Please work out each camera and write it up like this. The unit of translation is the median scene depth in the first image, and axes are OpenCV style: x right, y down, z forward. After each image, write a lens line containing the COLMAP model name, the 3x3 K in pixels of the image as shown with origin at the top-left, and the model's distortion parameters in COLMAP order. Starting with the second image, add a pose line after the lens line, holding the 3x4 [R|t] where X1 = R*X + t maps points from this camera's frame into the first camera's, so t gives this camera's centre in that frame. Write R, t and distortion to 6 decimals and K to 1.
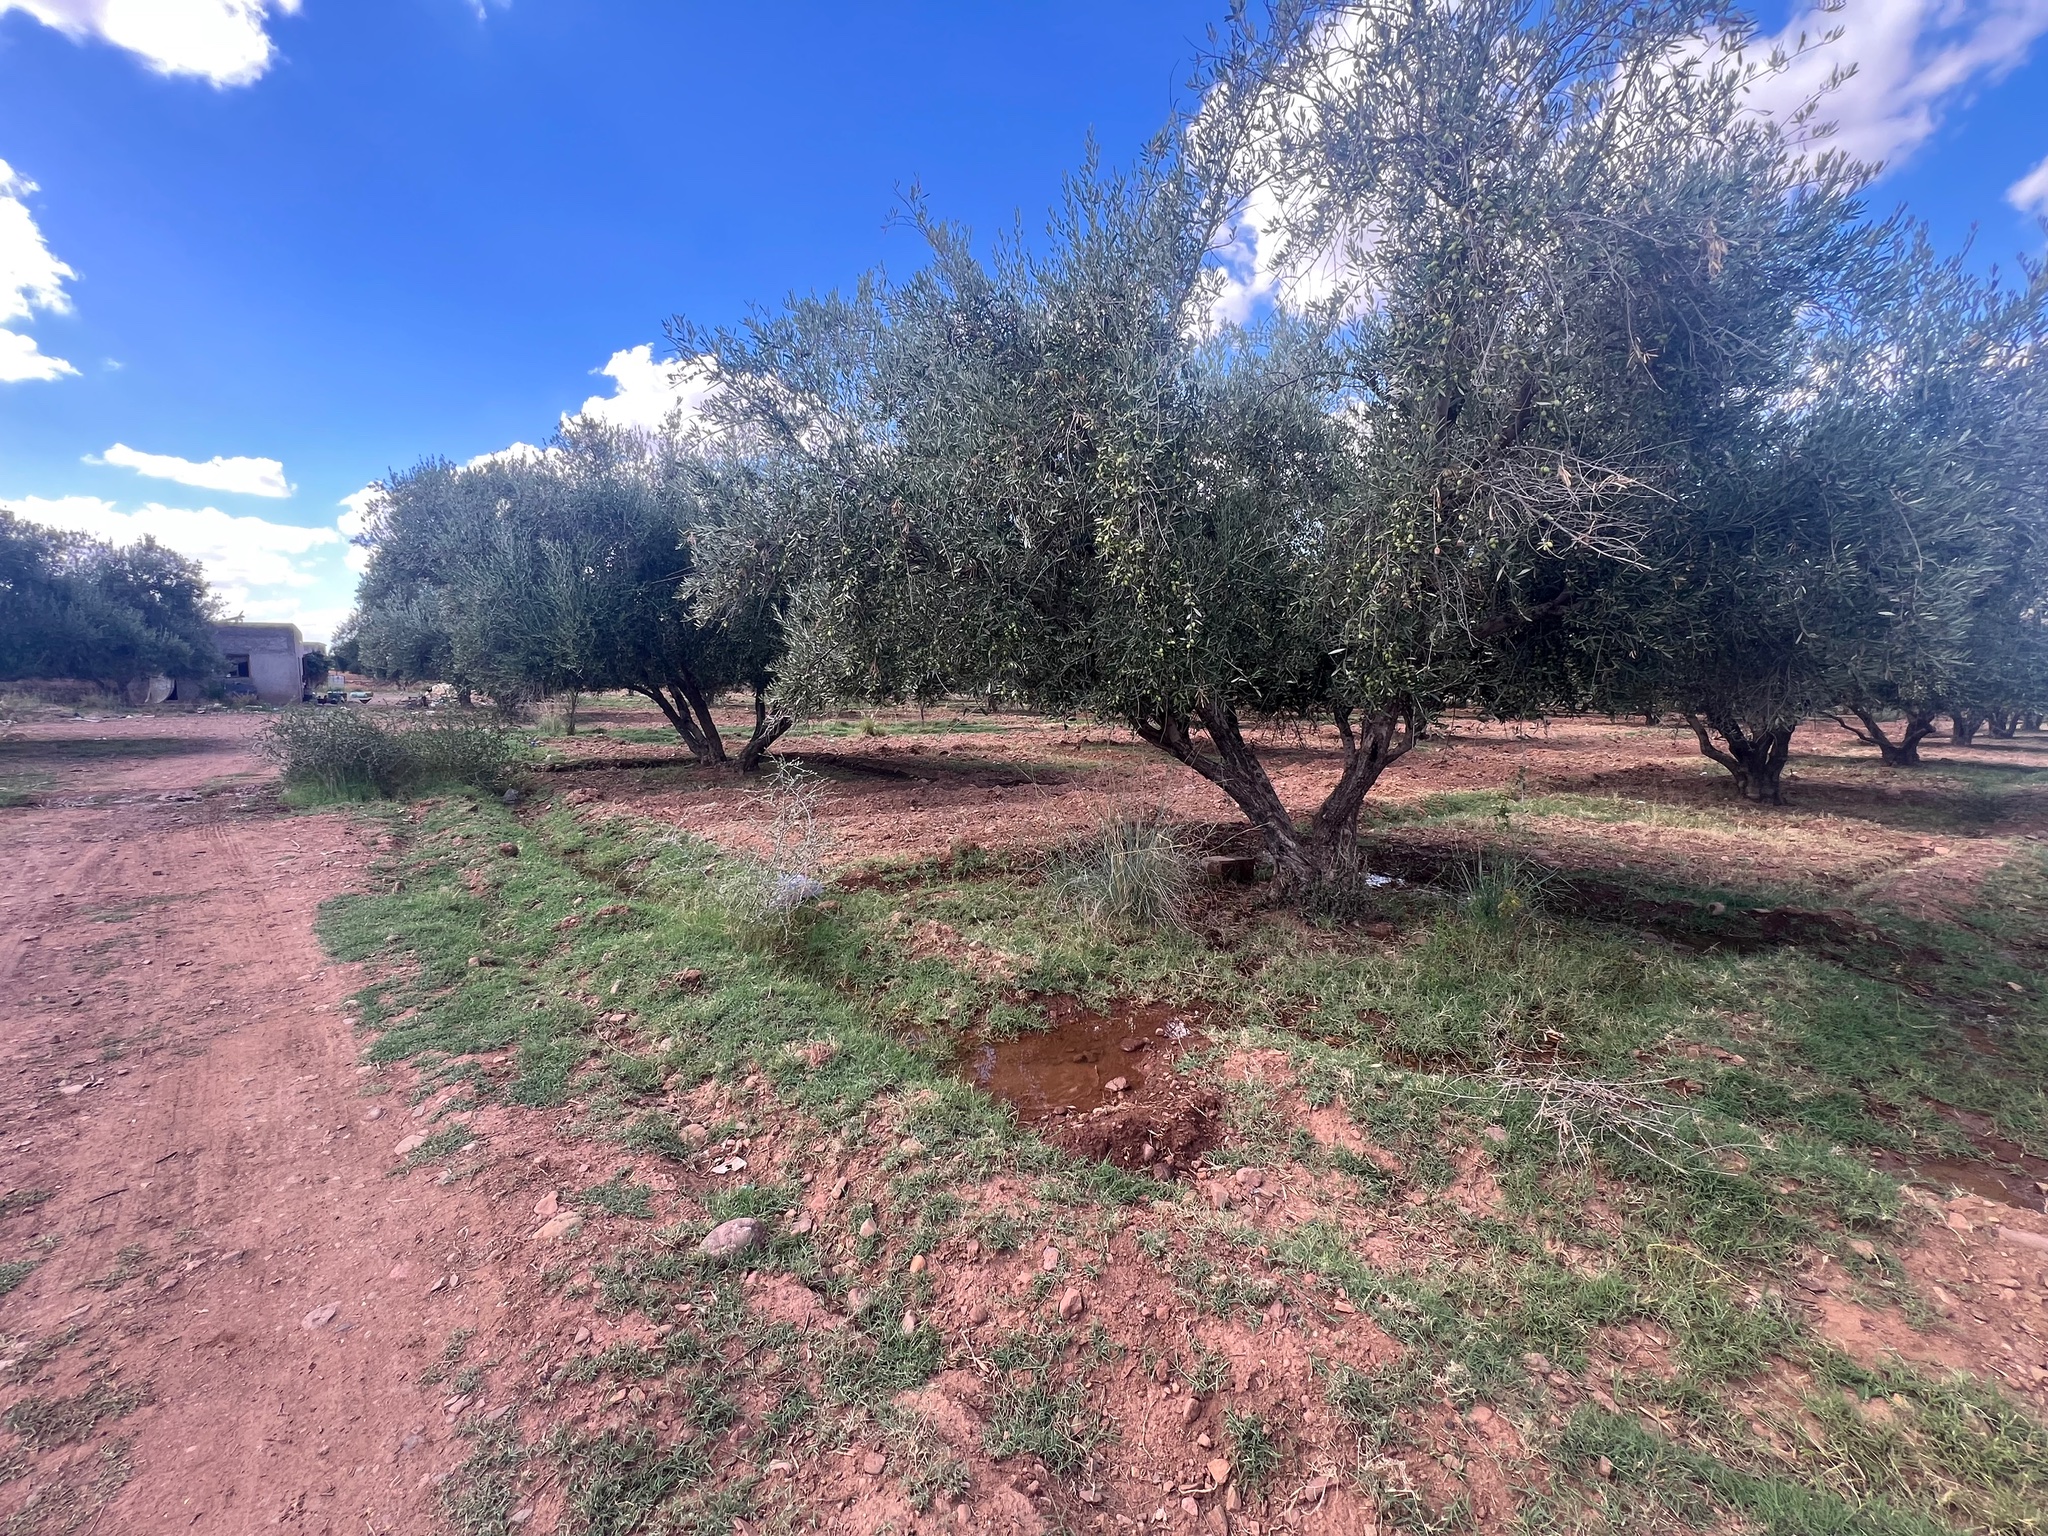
lens RADIAL K [[831.6, 0, 1024.0], [0, 831.6, 768.0], [0, 0, 1]] dist [0.002497, 0.000569]
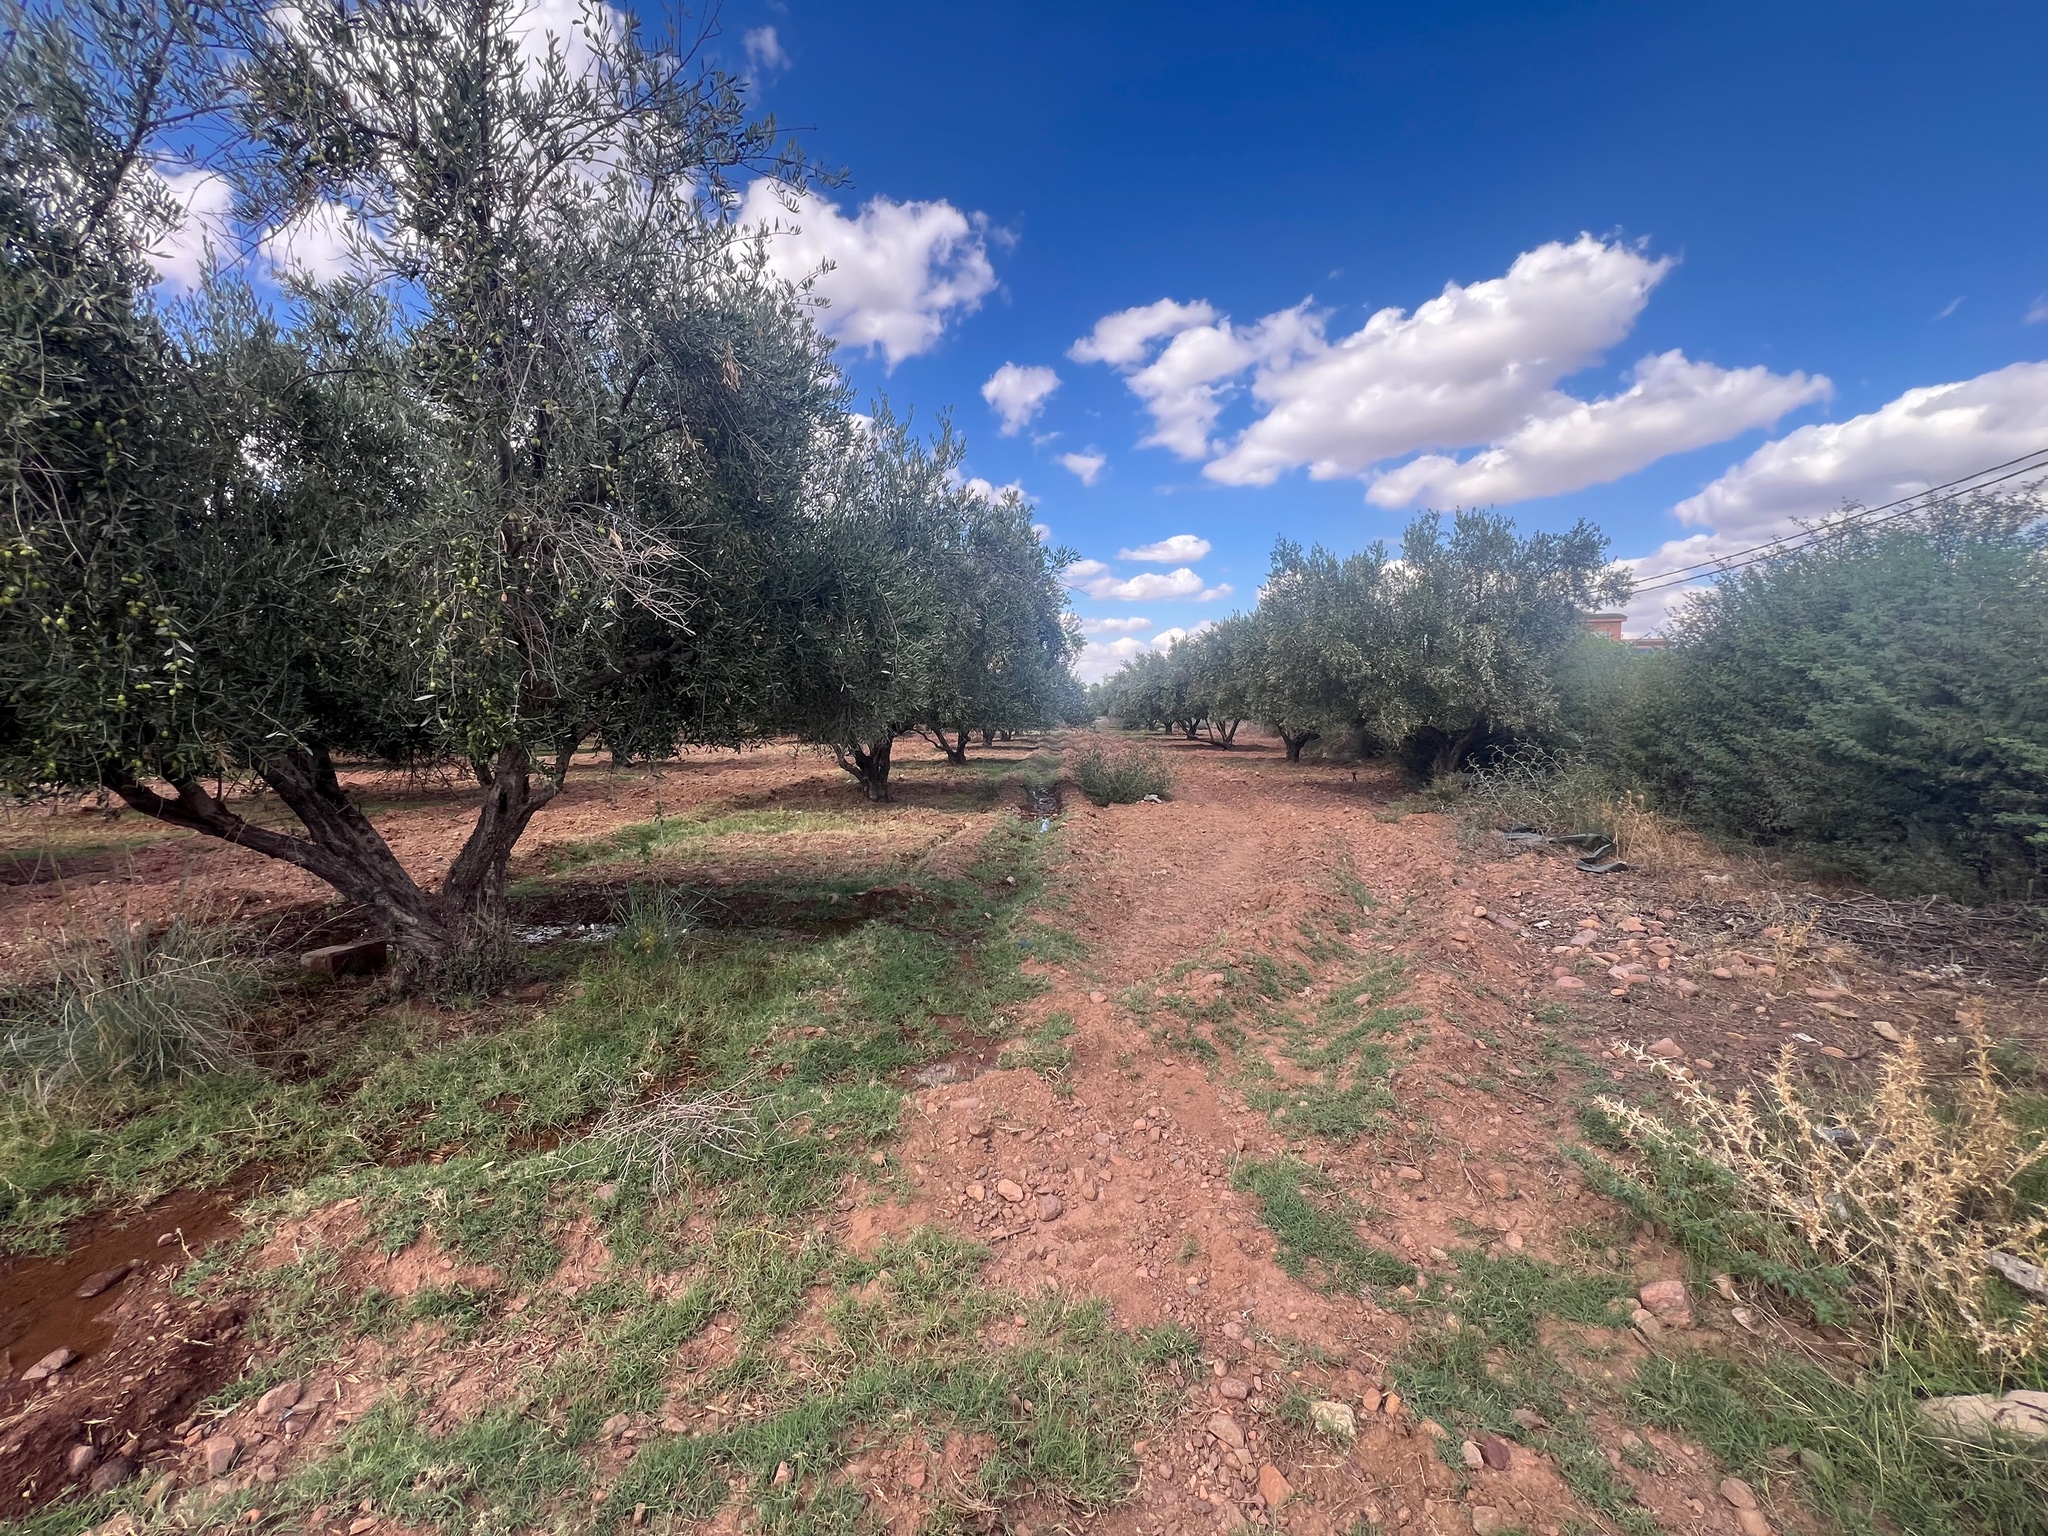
lens RADIAL K [[831.6, 0, 1024.0], [0, 831.6, 768.0], [0, 0, 1]] dist [0.002497, 0.000569]
pose [[0.632007, -0.067700, 0.772000, 0.103970], [0.092838, 0.995617, 0.011307, -0.020223], [-0.769381, 0.064525, 0.635522, -0.033553]]
